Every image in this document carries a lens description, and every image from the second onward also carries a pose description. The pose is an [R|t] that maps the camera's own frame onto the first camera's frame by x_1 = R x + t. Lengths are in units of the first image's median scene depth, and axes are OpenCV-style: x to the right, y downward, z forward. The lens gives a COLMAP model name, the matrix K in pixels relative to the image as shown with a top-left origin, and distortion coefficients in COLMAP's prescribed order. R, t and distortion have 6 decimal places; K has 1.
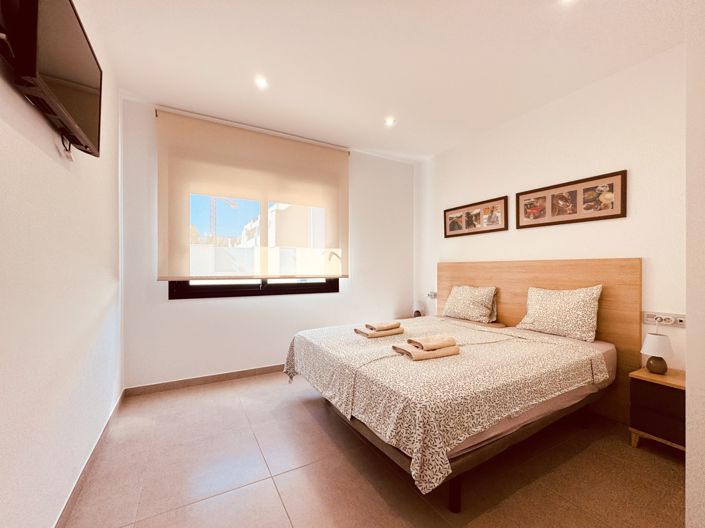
lens RADIAL K [[292.9, 0, 353.7], [0, 292.9, 267.3], [0, 0, 1]] dist [-0.000297, -0.000141]
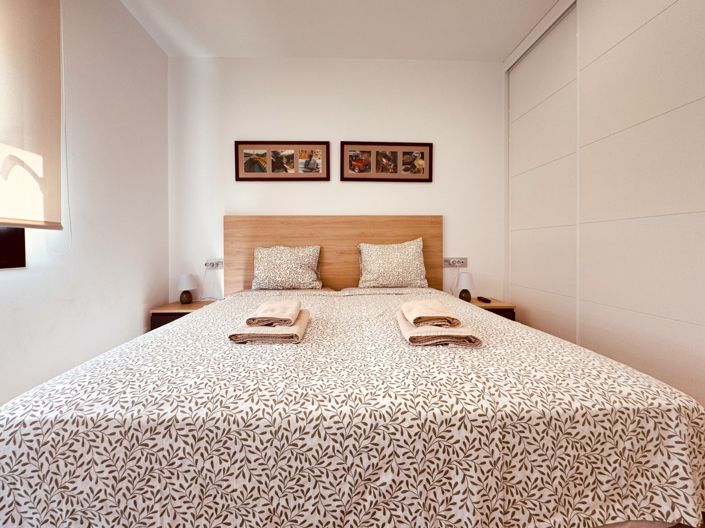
lens RADIAL K [[292.9, 0, 342.2], [0, 292.9, 248.3], [0, 0, 1]] dist [-0.000297, -0.000141]
pose [[0.473684, -0.007434, 0.880663, -0.233392], [-0.001322, 0.999957, 0.009152, 0.067726], [-0.880694, -0.005500, 0.473654, 0.541499]]
